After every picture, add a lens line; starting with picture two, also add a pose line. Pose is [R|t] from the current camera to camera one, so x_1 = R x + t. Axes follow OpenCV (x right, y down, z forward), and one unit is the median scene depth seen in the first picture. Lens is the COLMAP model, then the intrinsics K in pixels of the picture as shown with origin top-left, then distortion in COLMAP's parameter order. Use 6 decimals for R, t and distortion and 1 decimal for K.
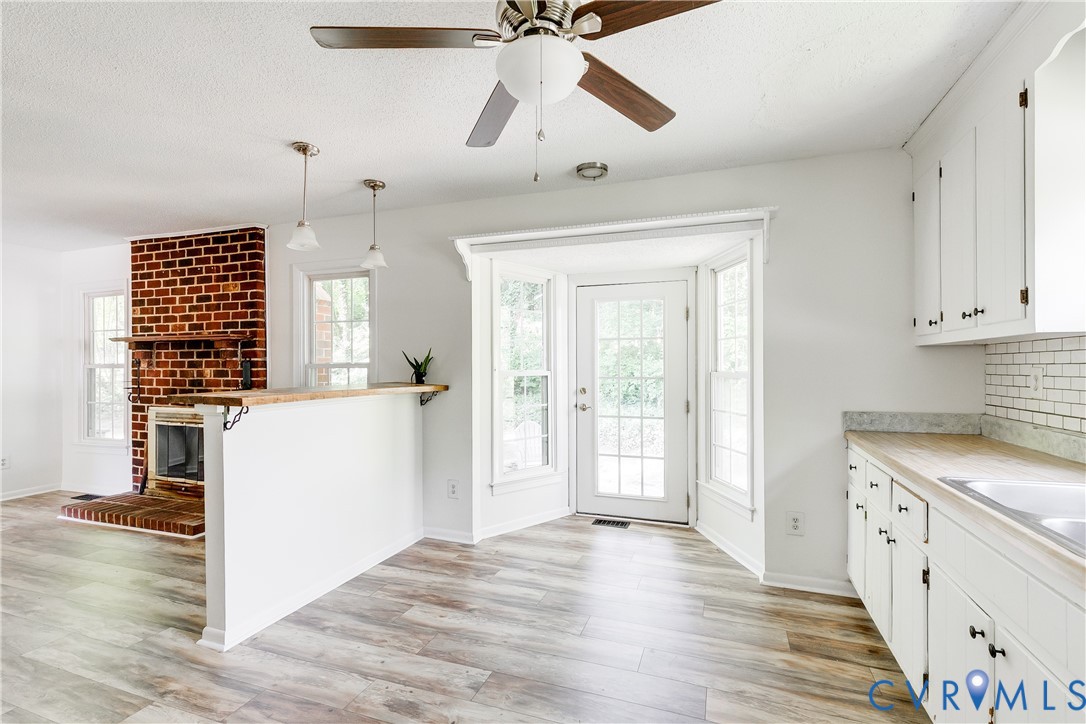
lens RADIAL K [[493.2, 0, 552.9], [0, 493.2, 363.3], [0, 0, 1]] dist [0.014348, -0.003544]
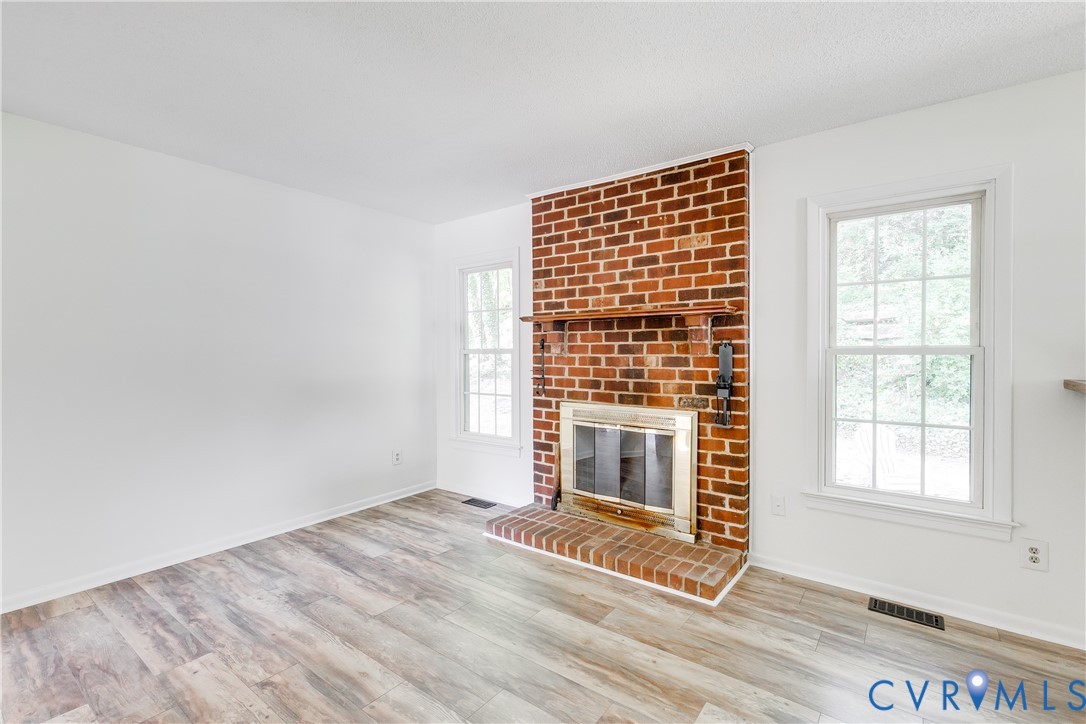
lens RADIAL K [[493.2, 0, 549.1], [0, 493.2, 357.3], [0, 0, 1]] dist [0.014348, -0.003544]
pose [[0.954532, 0.003847, -0.298084, -0.601987], [0.001214, 0.999858, 0.016794, 0.001705], [0.298107, -0.016392, 0.954392, 0.237907]]
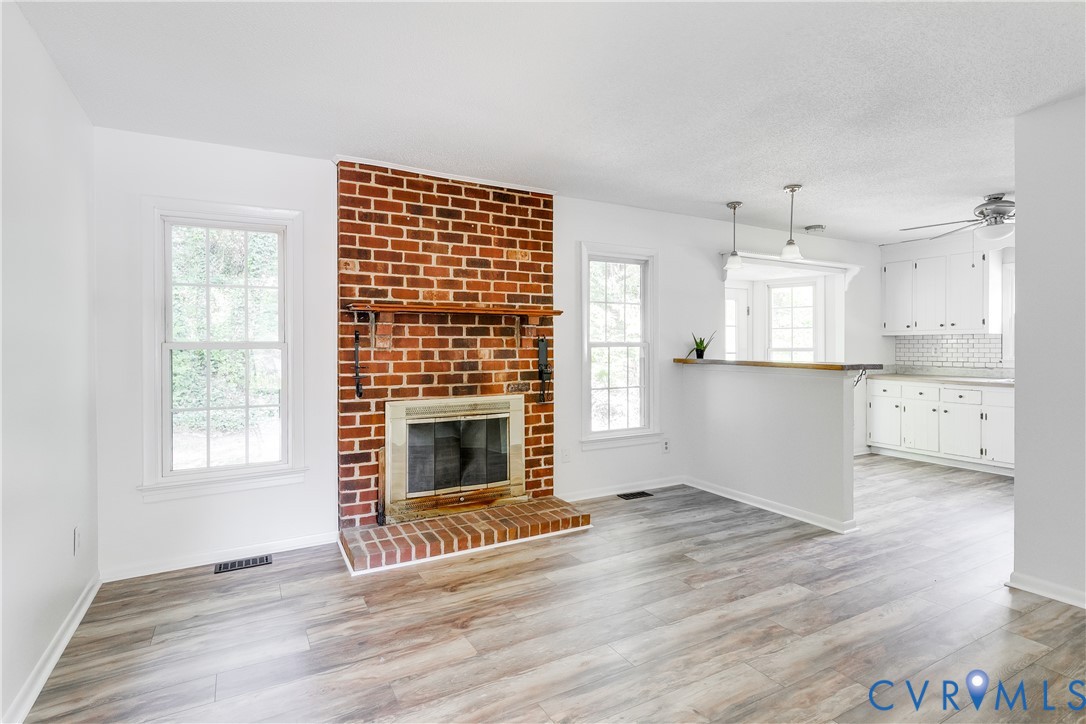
lens RADIAL K [[558.6, 0, 544.1], [0, 558.6, 344.2], [0, 0, 1]] dist [0.007589, -0.001797]
pose [[0.651222, 0.001527, 0.758886, -1.296401], [-0.002909, 0.999996, 0.000484, 0.003143], [-0.758882, -0.002523, 0.651223, 0.306142]]
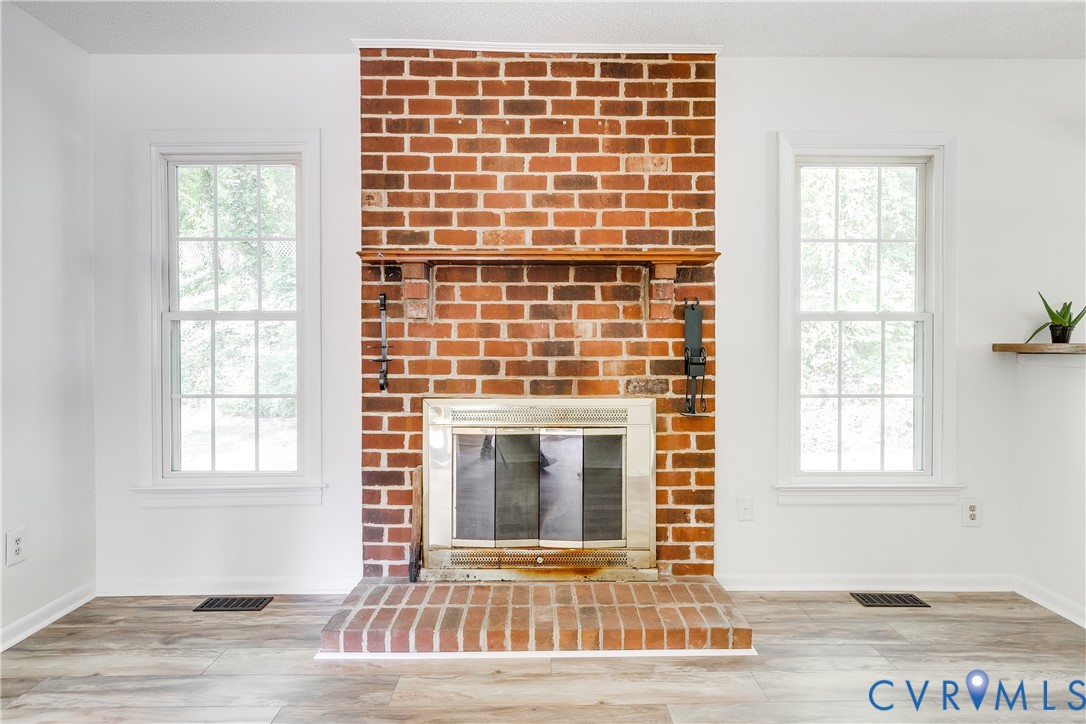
lens RADIAL K [[633.9, 0, 541.4], [0, 633.9, 351.2], [0, 0, 1]] dist [0.004821, -0.001522]
pose [[0.937487, -0.000035, 0.348022, -0.934101], [-0.004331, 0.999921, 0.011766, 0.033898], [-0.347995, -0.012537, 0.937413, 0.390980]]
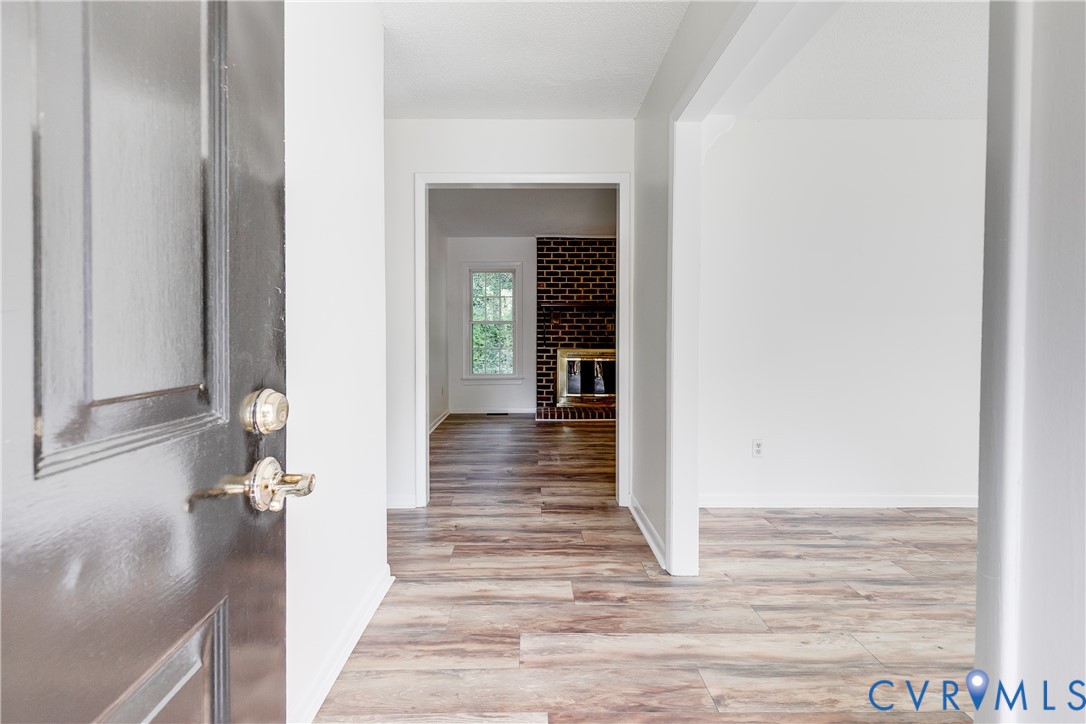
lens RADIAL K [[493.2, 0, 519.8], [0, 493.2, 339.4], [0, 0, 1]] dist [0.014348, -0.003544]
pose [[0.943518, 0.002492, 0.331312, -1.437282], [-0.006076, 0.999934, 0.009783, 0.044395], [-0.331266, -0.011243, 0.943471, -0.377021]]
